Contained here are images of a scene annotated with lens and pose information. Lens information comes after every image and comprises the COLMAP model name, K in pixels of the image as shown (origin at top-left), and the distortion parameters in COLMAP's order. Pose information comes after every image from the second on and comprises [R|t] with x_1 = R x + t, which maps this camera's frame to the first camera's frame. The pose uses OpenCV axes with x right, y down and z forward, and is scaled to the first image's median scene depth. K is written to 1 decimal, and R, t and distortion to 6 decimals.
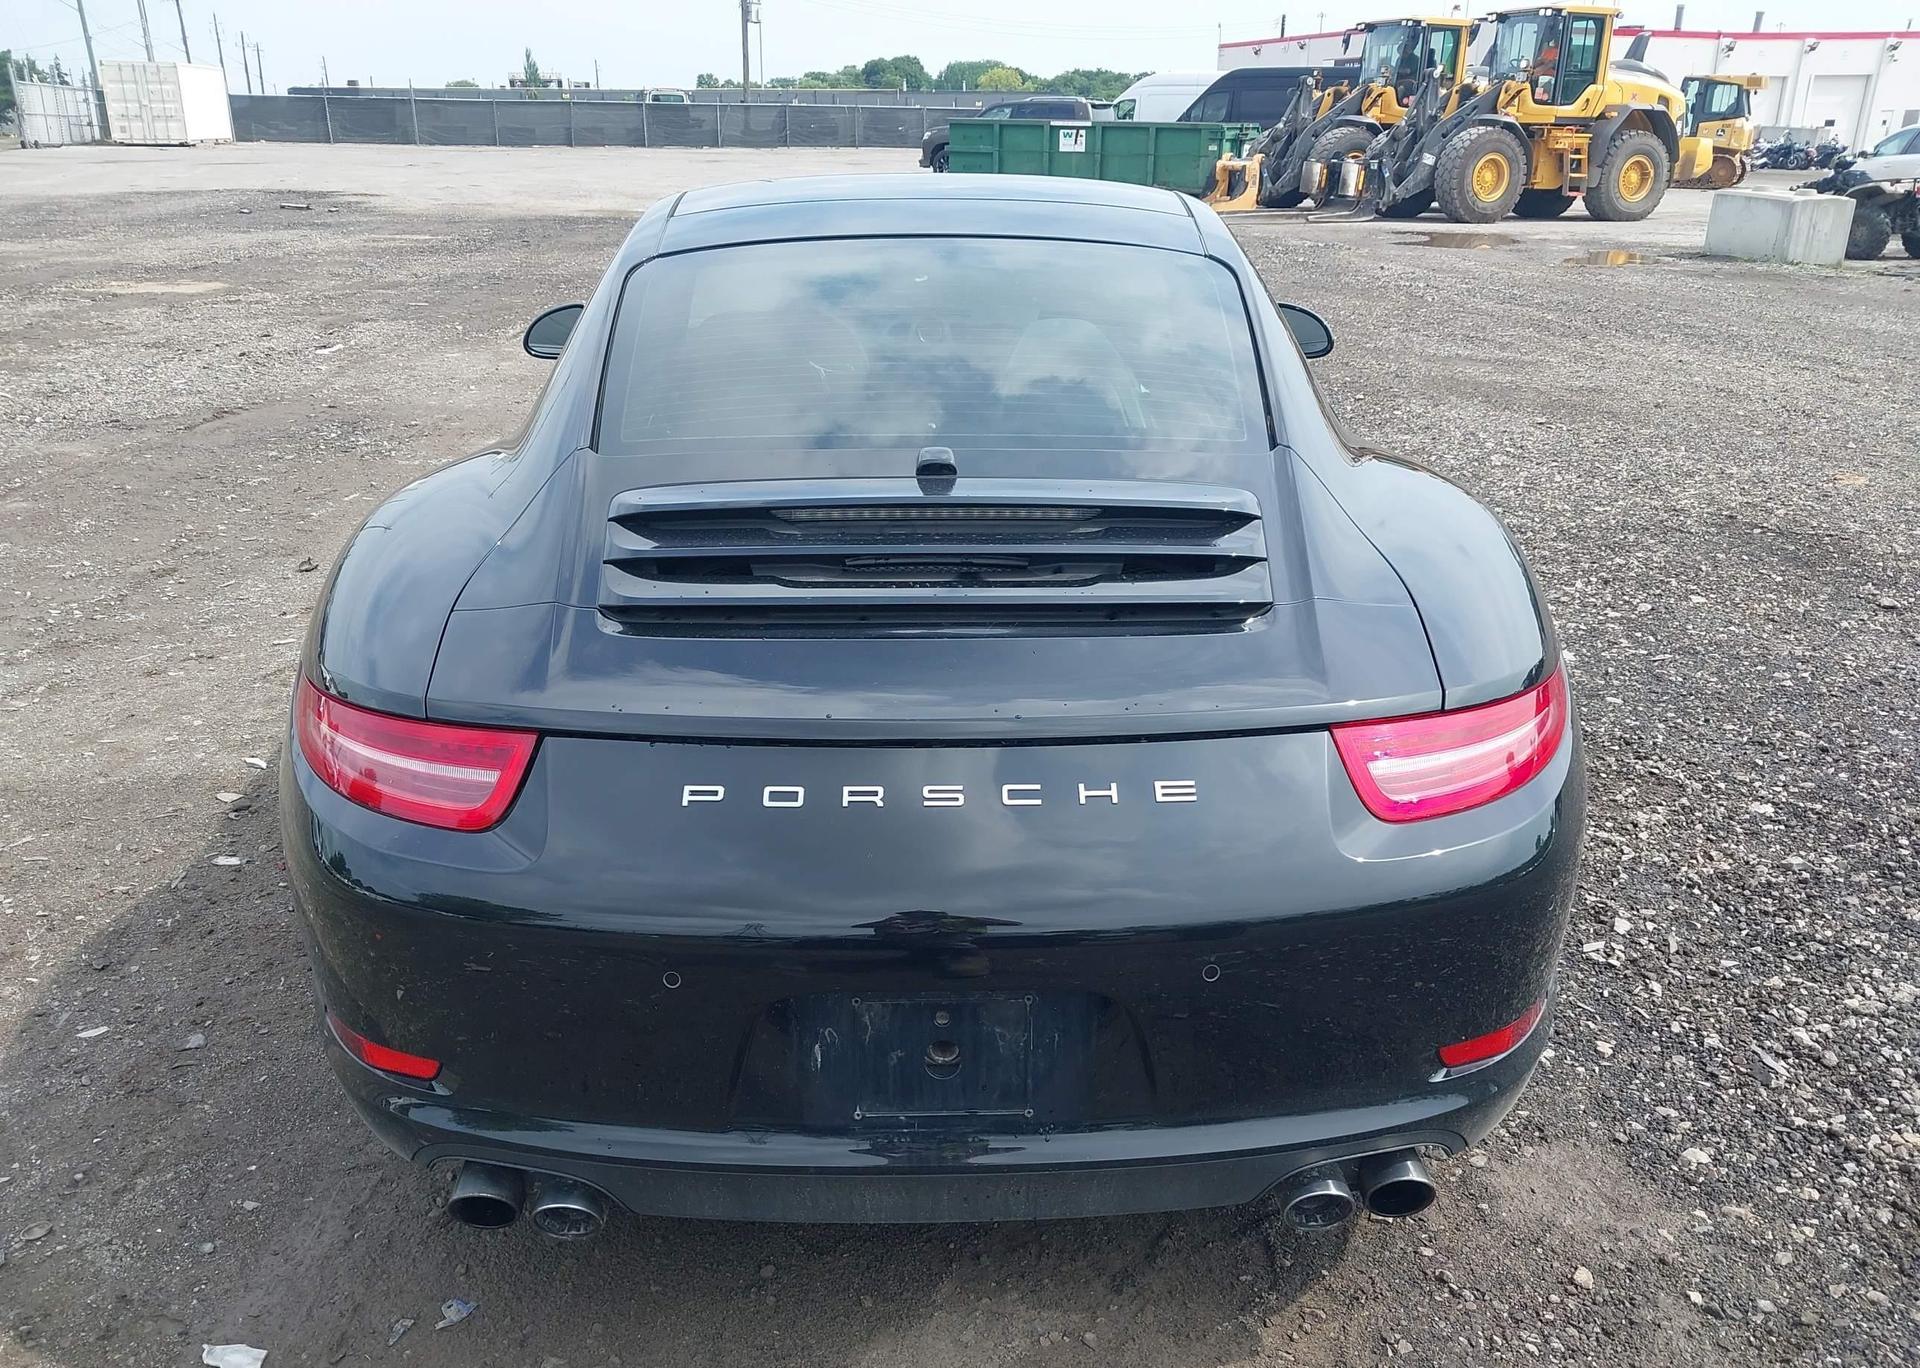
lens RADIAL K [[1554.7, 0, 970.7], [0, 1554.7, 691.4], [0, 0, 1]] dist [-0.008399, 0.017696]
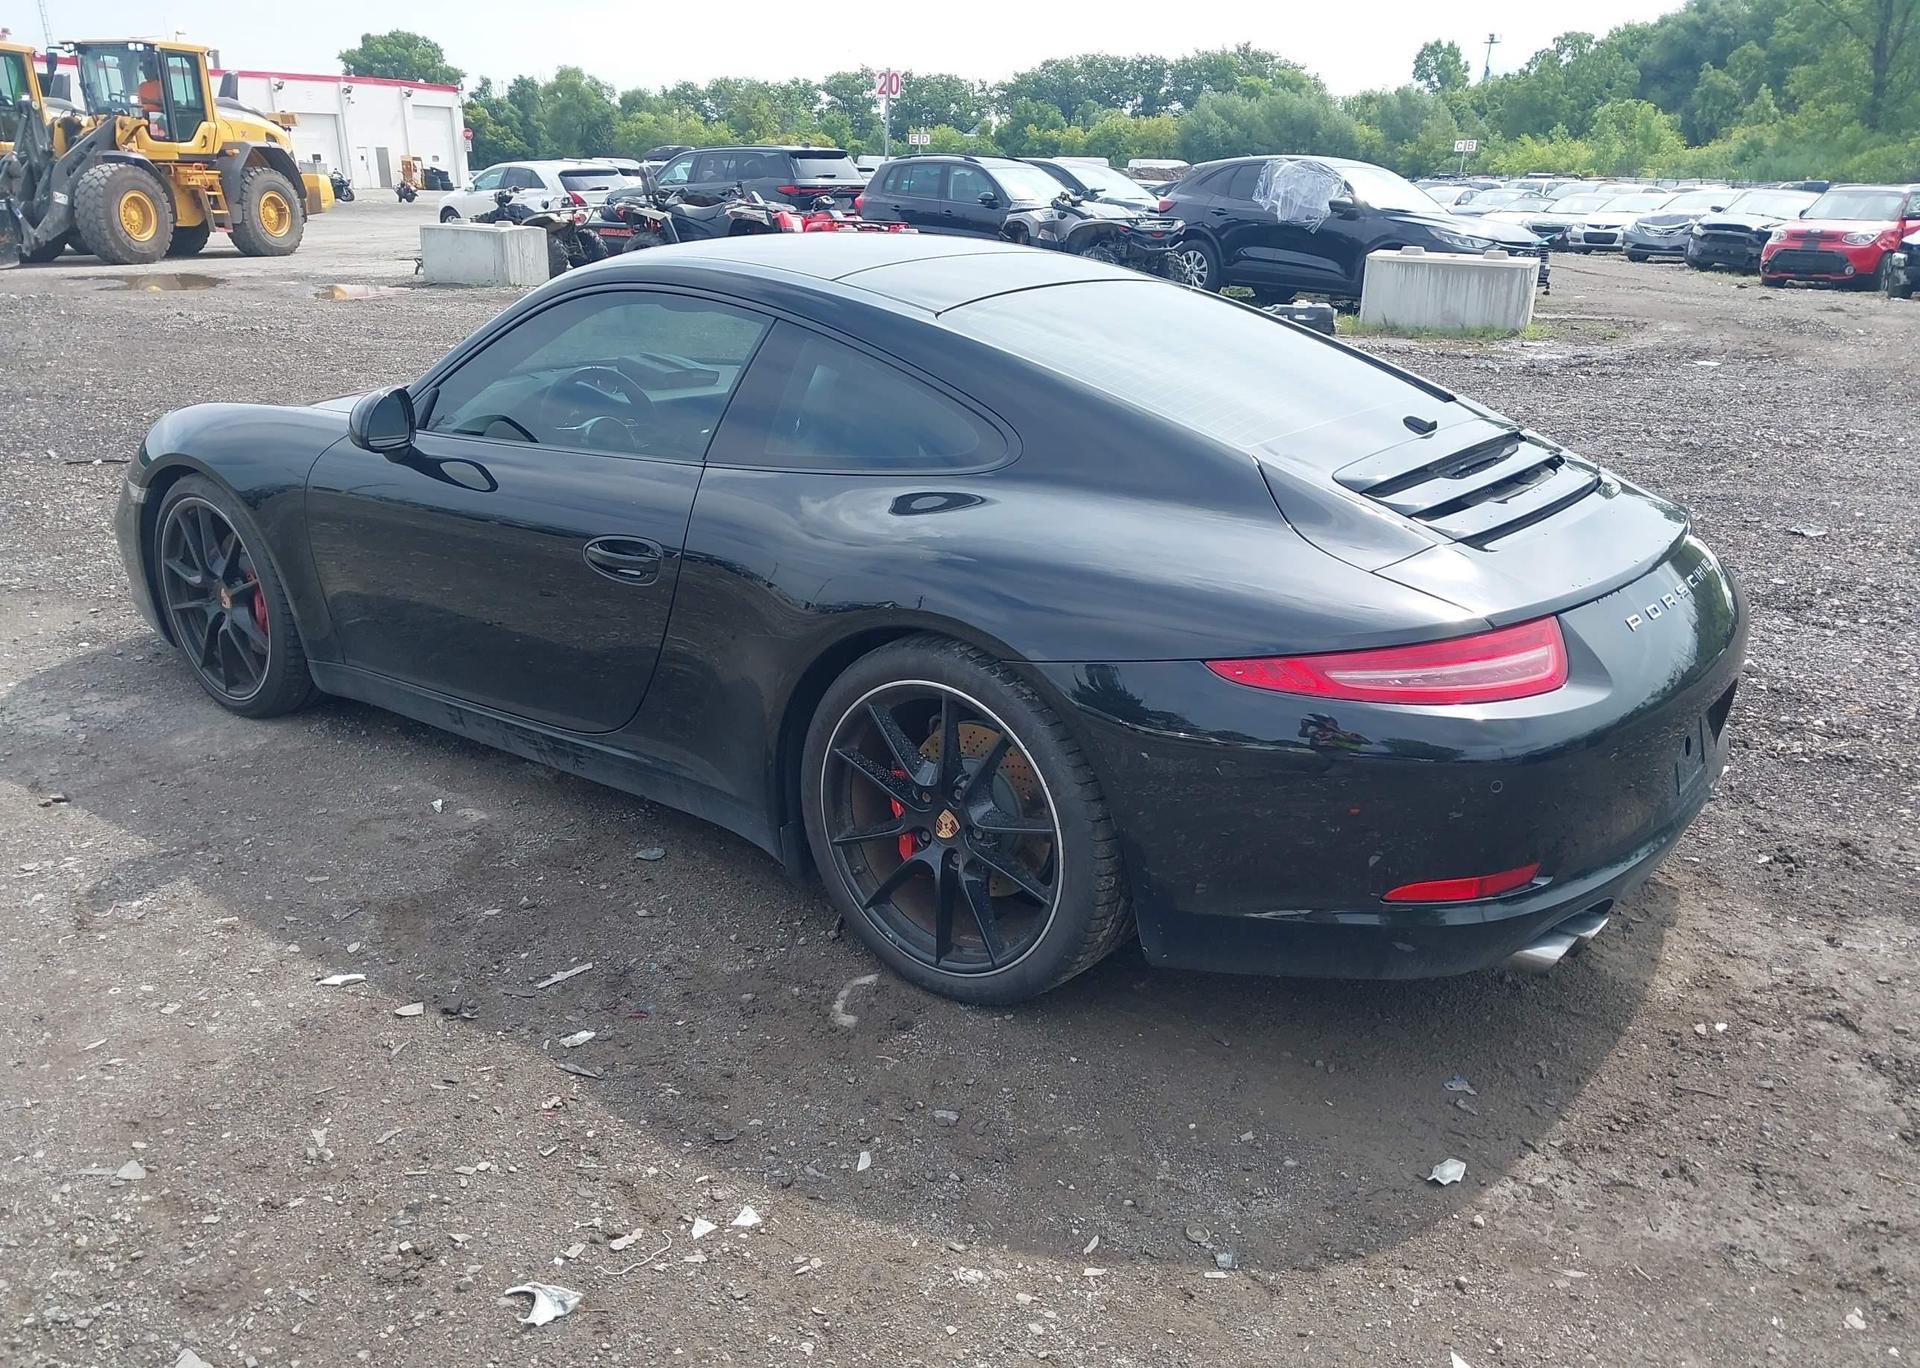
lens RADIAL K [[1554.7, 0, 970.2], [0, 1554.7, 683.6], [0, 0, 1]] dist [-0.008399, 0.017696]
pose [[0.615388, -0.248397, 0.748062, -0.131526], [0.265202, 0.958966, 0.100262, -0.014611], [-0.742270, 0.136687, 0.656012, 0.030737]]
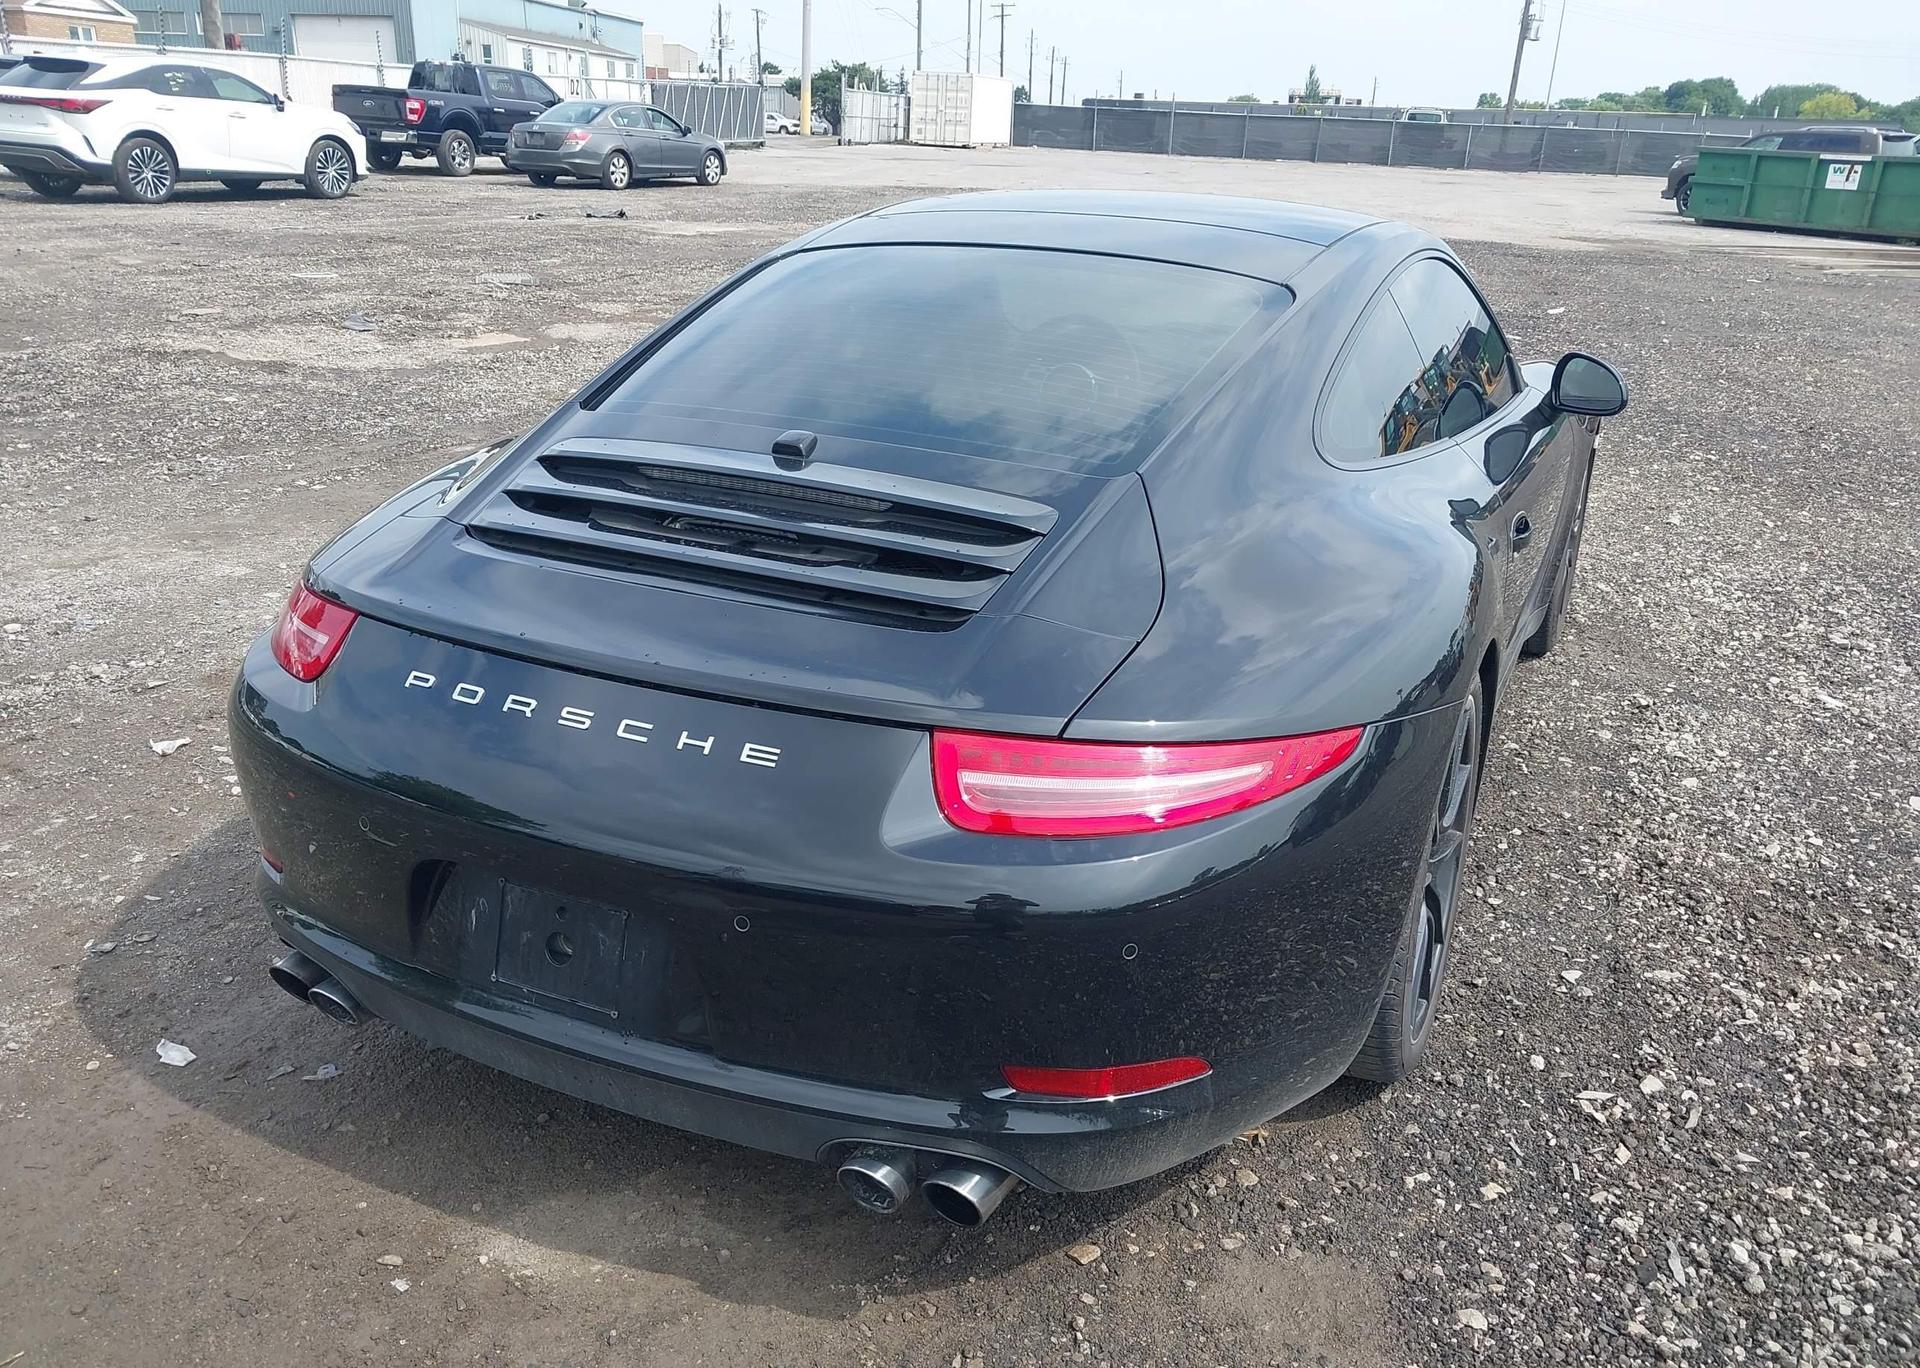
lens RADIAL K [[1554.7, 0, 978.0], [0, 1554.7, 702.3], [0, 0, 1]] dist [-0.008399, 0.017696]
pose [[0.894126, 0.181009, -0.409603, 0.051143], [-0.182443, 0.982559, 0.035950, -0.002815], [0.408967, 0.042585, 0.911555, 0.005757]]
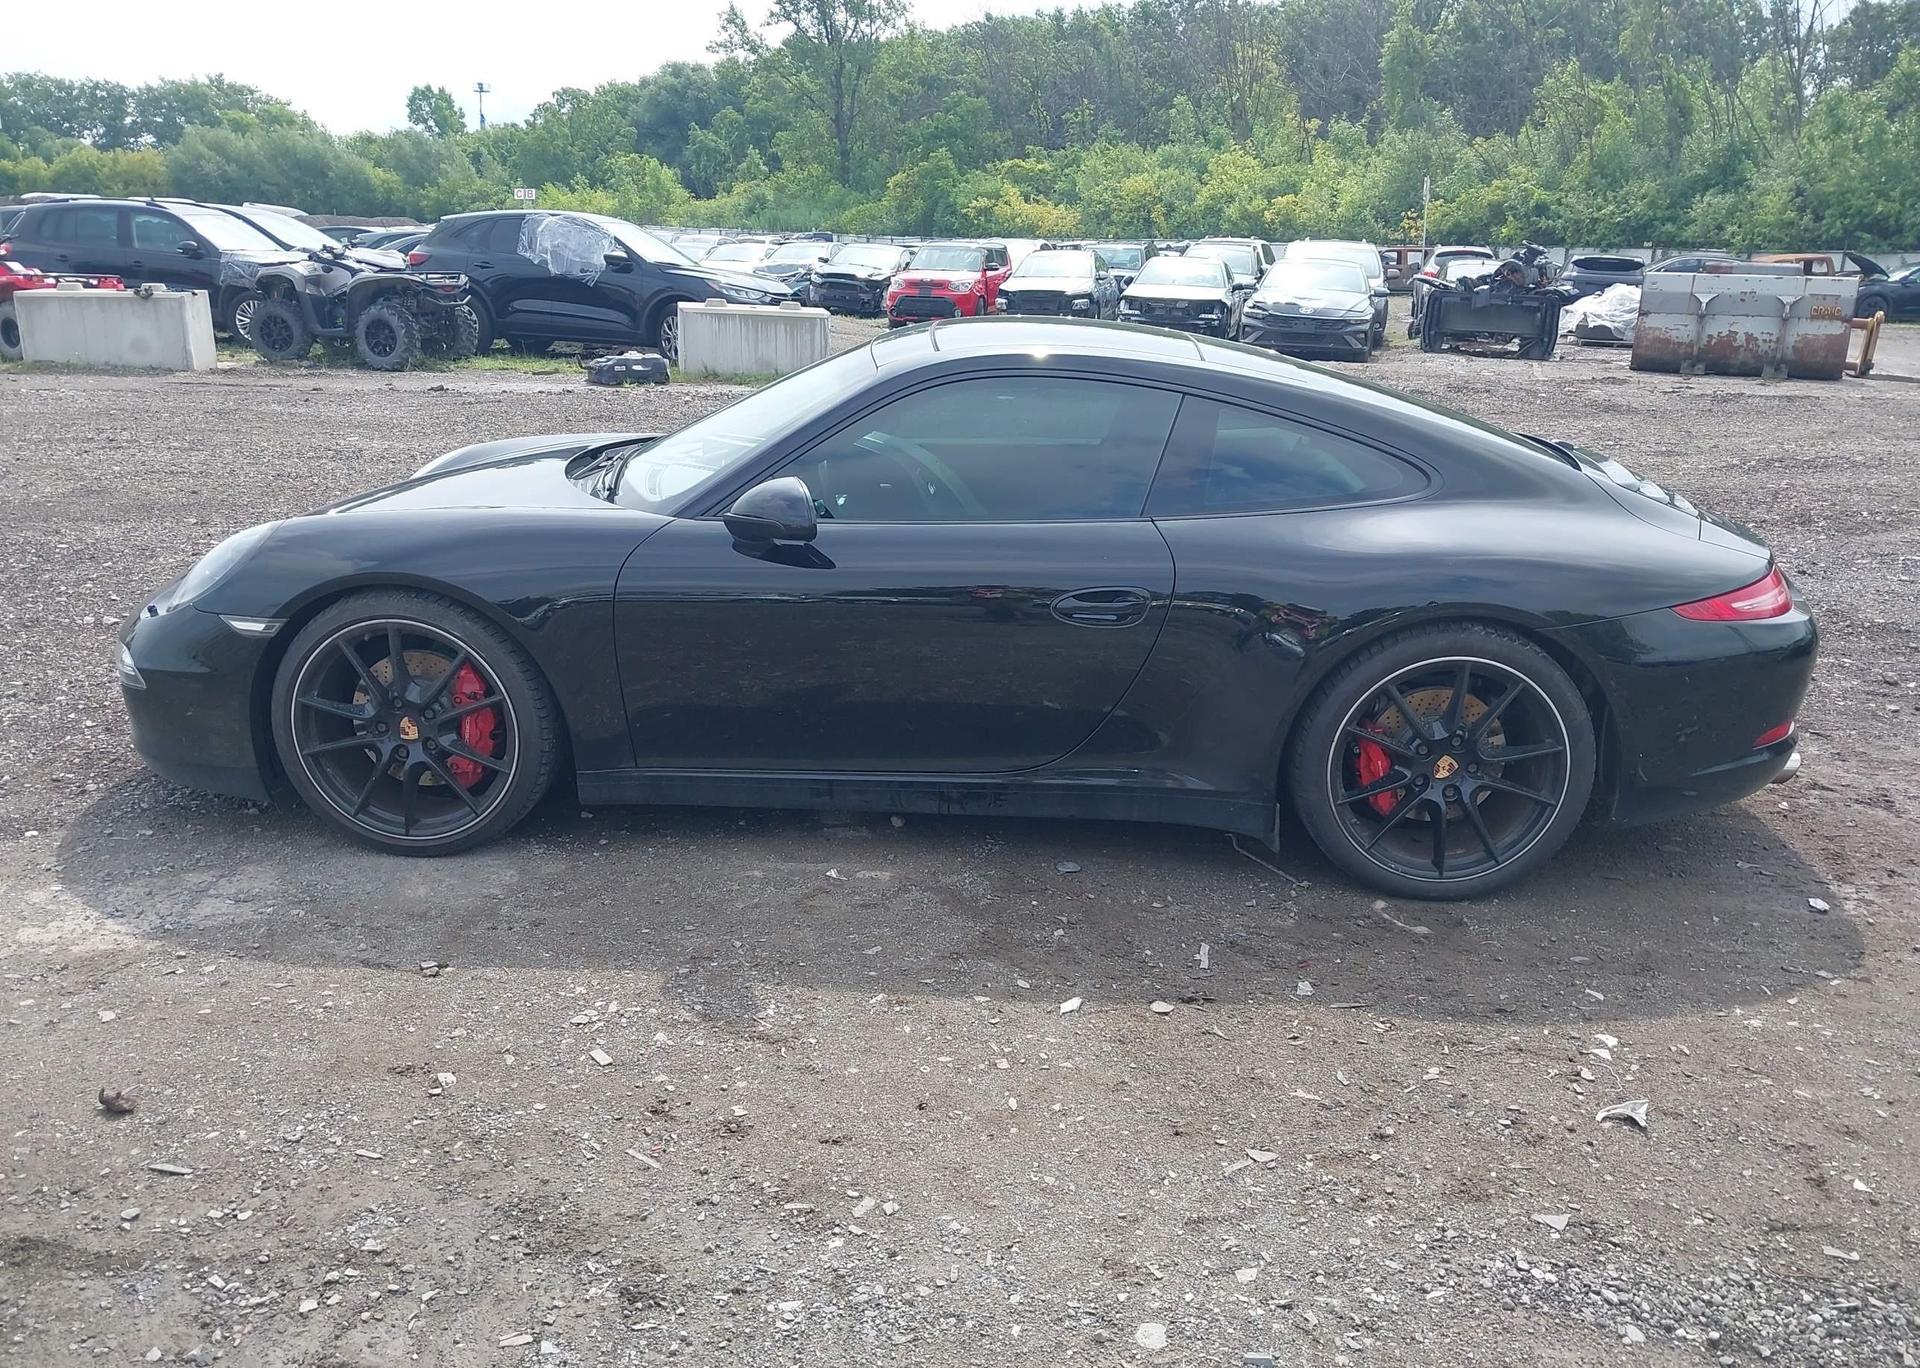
lens RADIAL K [[1554.7, 0, 961.3], [0, 1554.7, 700.5], [0, 0, 1]] dist [-0.008399, 0.017696]
pose [[0.054871, -0.293147, 0.954492, -0.197430], [0.317343, 0.911487, 0.261696, -0.055776], [-0.946722, 0.288541, 0.143042, 0.133903]]
